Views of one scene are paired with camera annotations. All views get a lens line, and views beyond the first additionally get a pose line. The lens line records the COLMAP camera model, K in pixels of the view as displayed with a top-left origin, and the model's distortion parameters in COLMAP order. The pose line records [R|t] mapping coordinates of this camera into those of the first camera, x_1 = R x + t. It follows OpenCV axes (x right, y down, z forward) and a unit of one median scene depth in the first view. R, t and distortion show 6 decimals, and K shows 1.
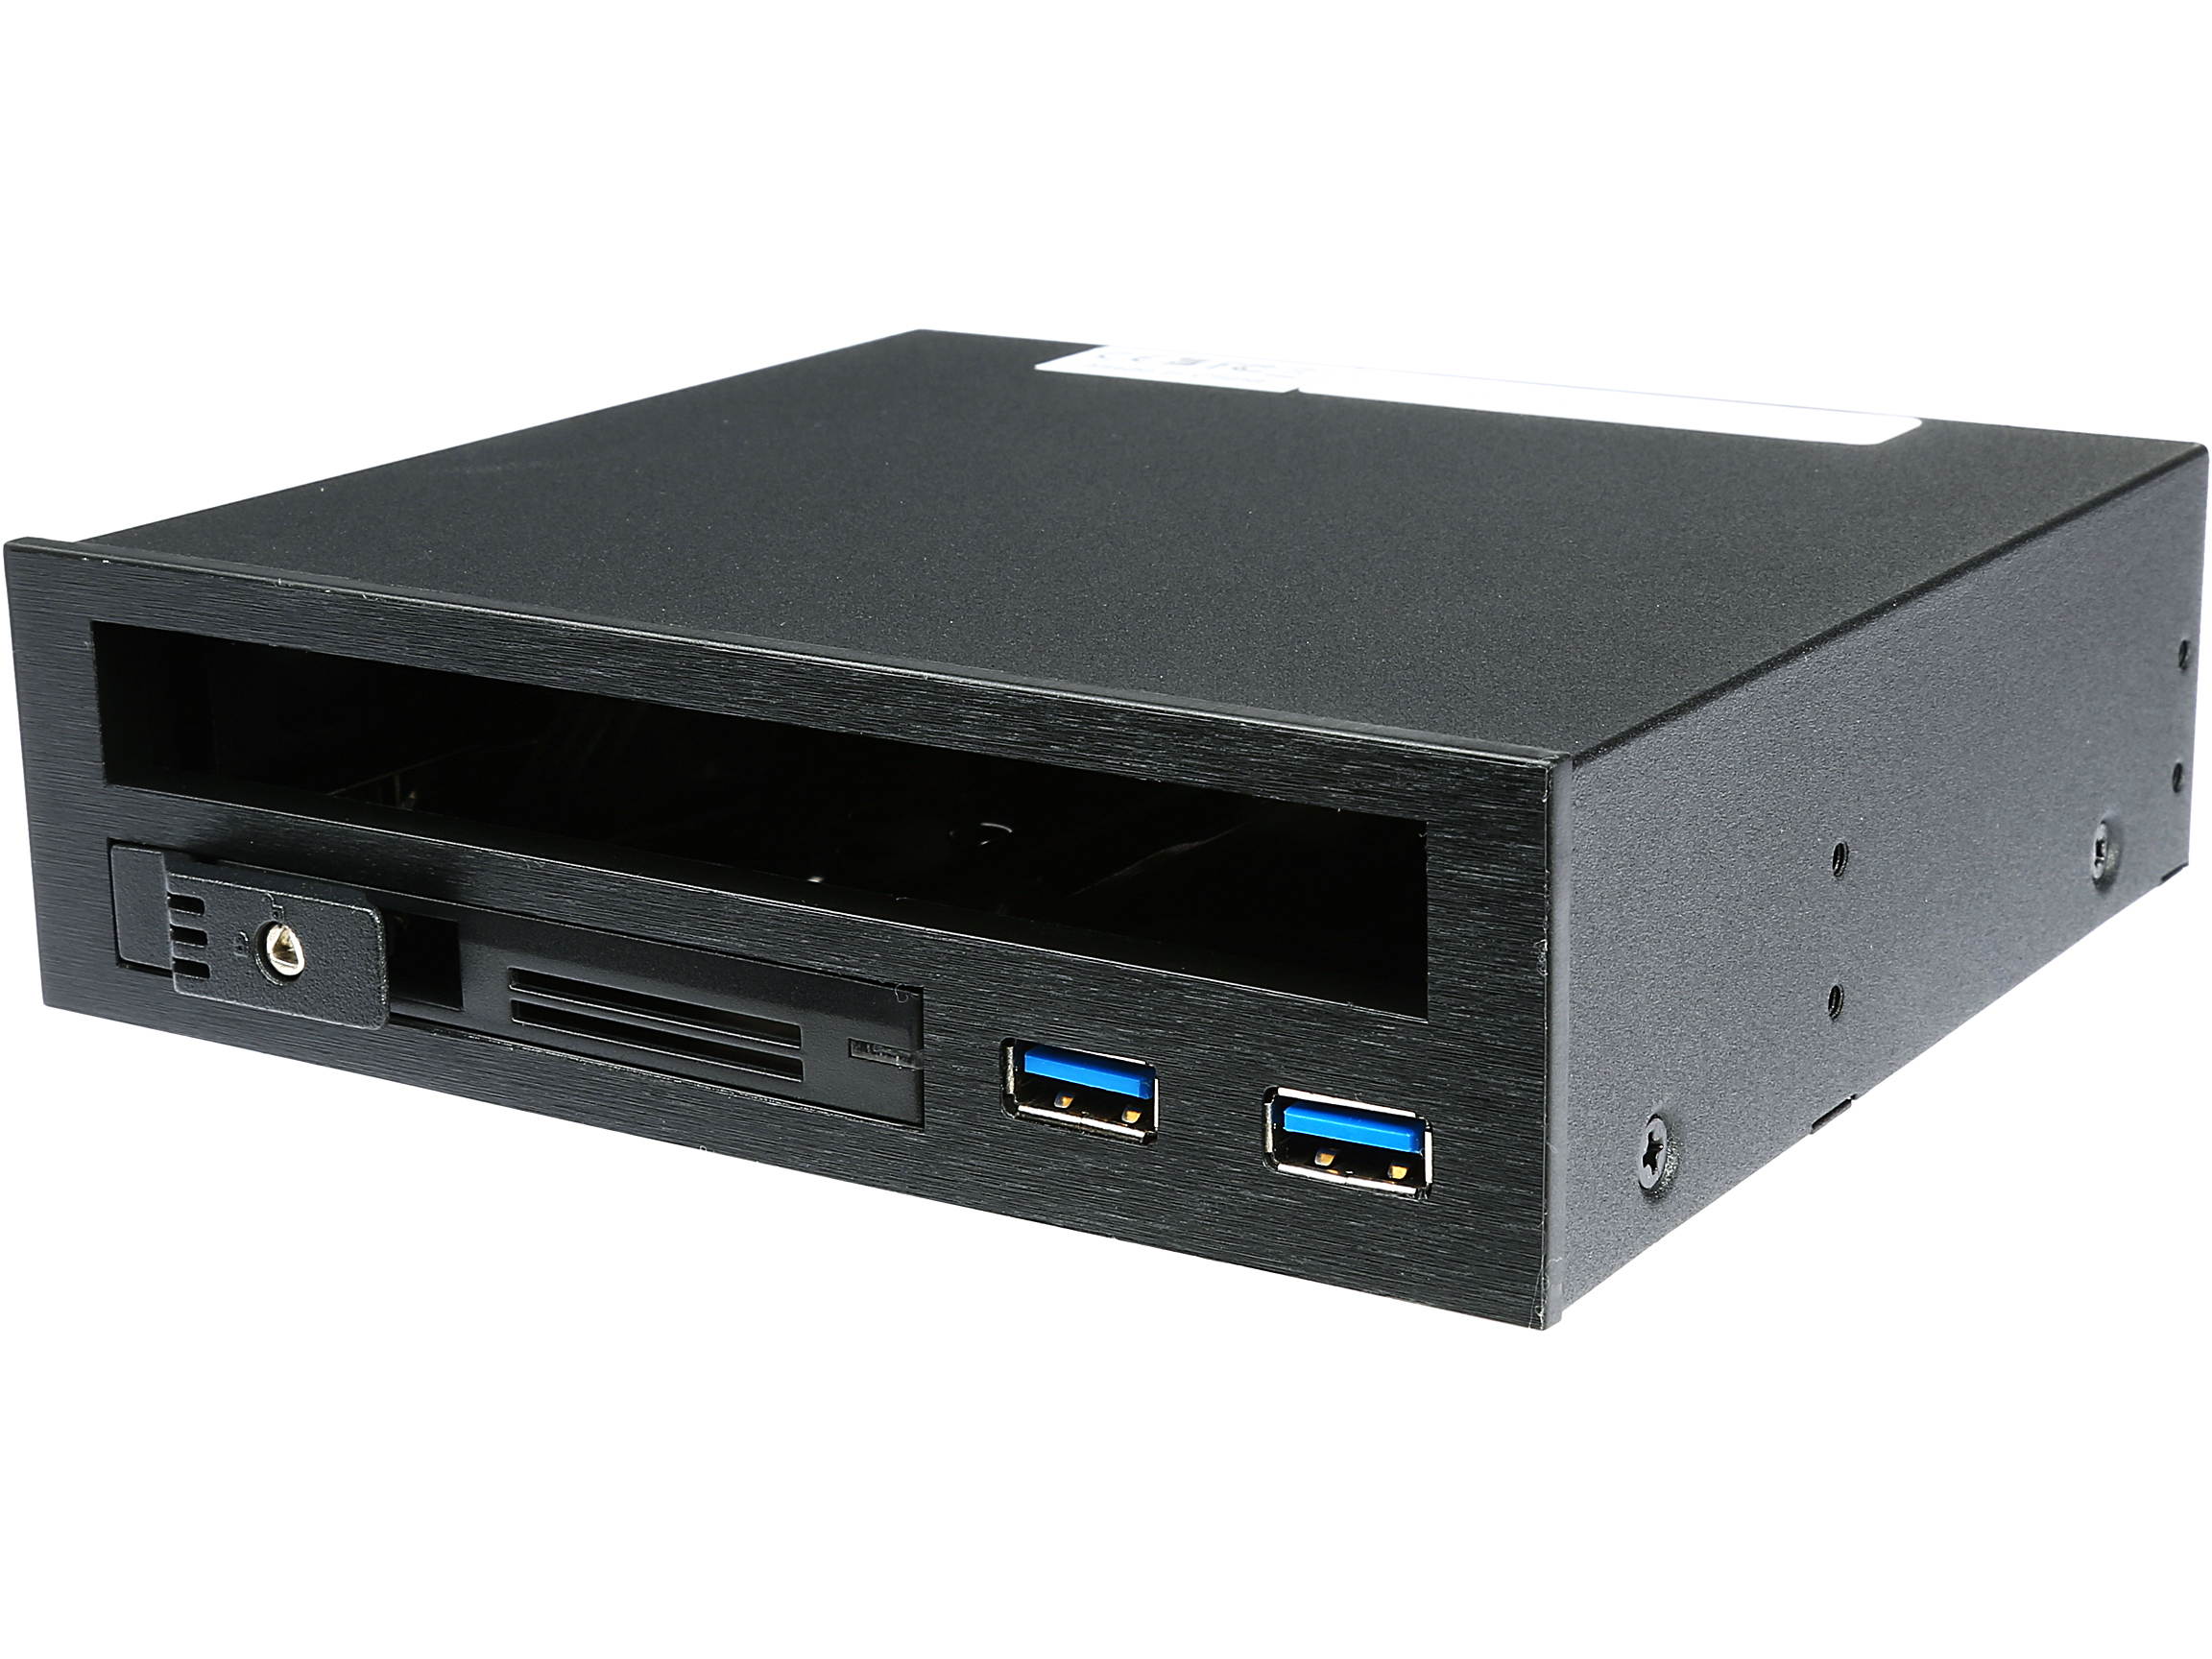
lens RADIAL K [[4675.7, 0, 1106.0], [0, 4675.7, 829.5], [0, 0, 1]] dist [0.281690, -0.040754]
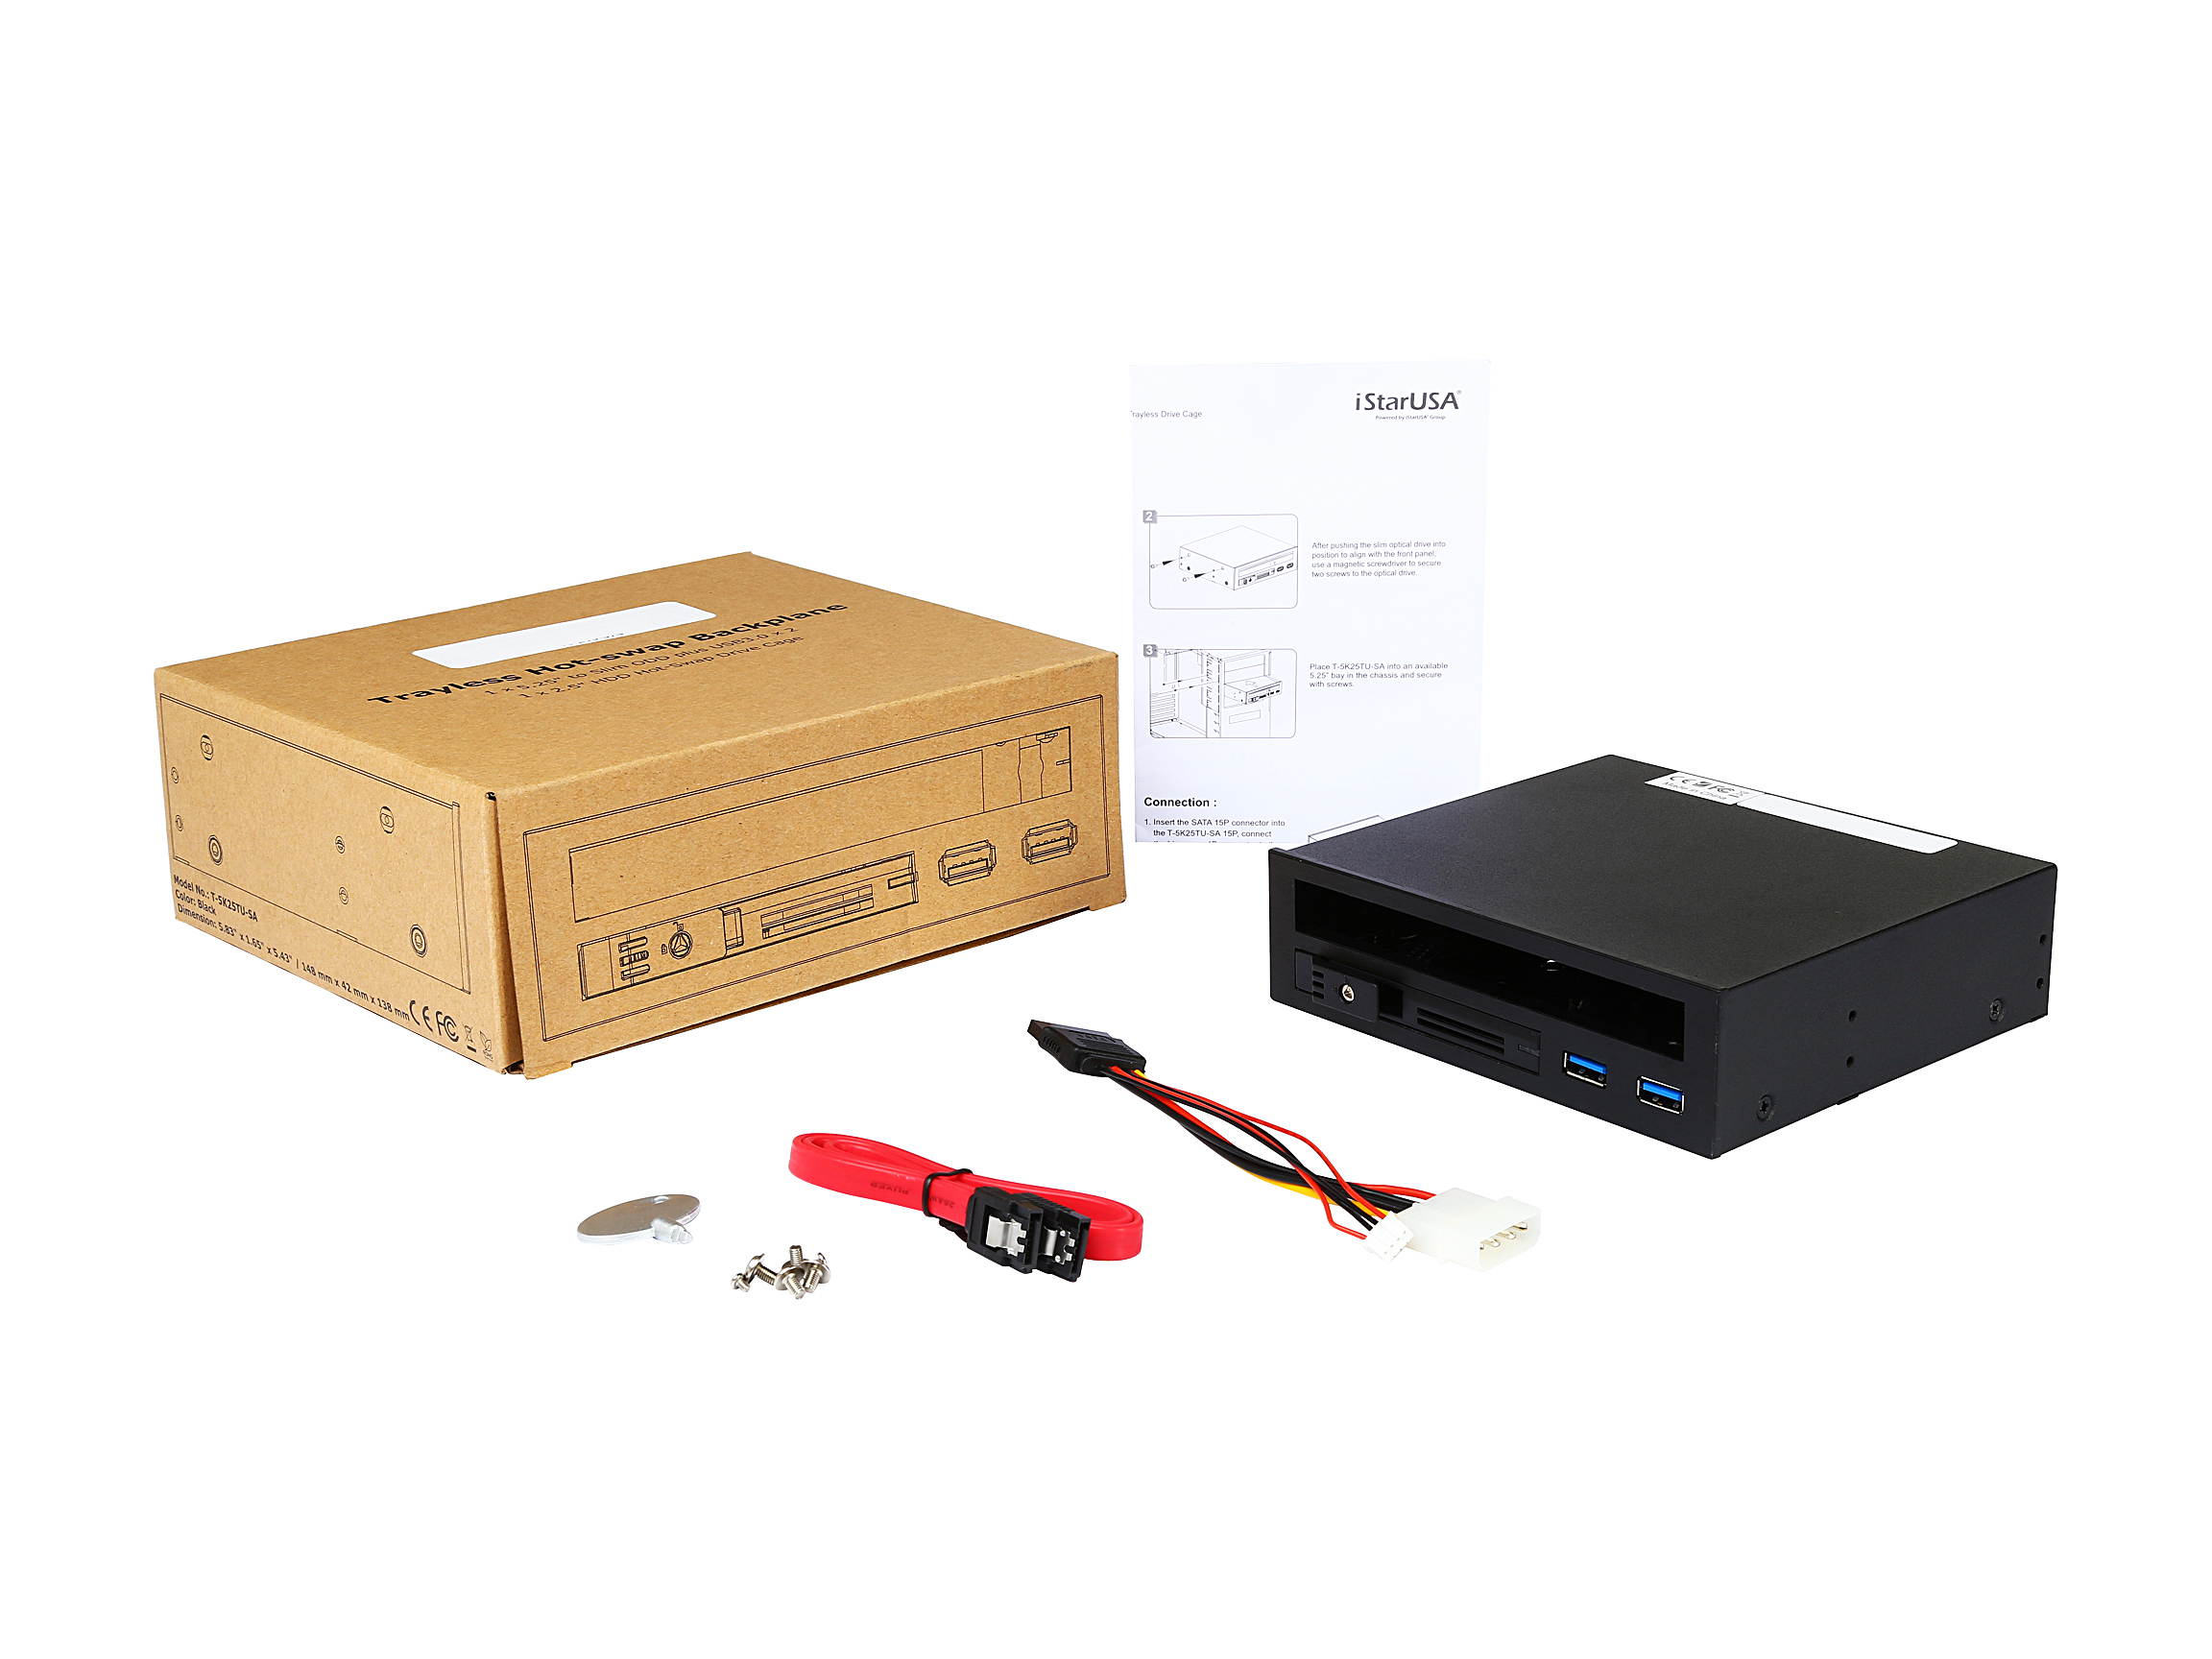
lens RADIAL K [[3451.9, 0, 1106.0], [0, 3451.9, 829.5], [0, 0, 1]] dist [-0.165520, -0.003324]
pose [[0.957986, 0.079774, -0.275497, 0.288642], [-0.070352, 0.996554, 0.043933, -0.171001], [0.278052, -0.022706, 0.960297, -1.207705]]
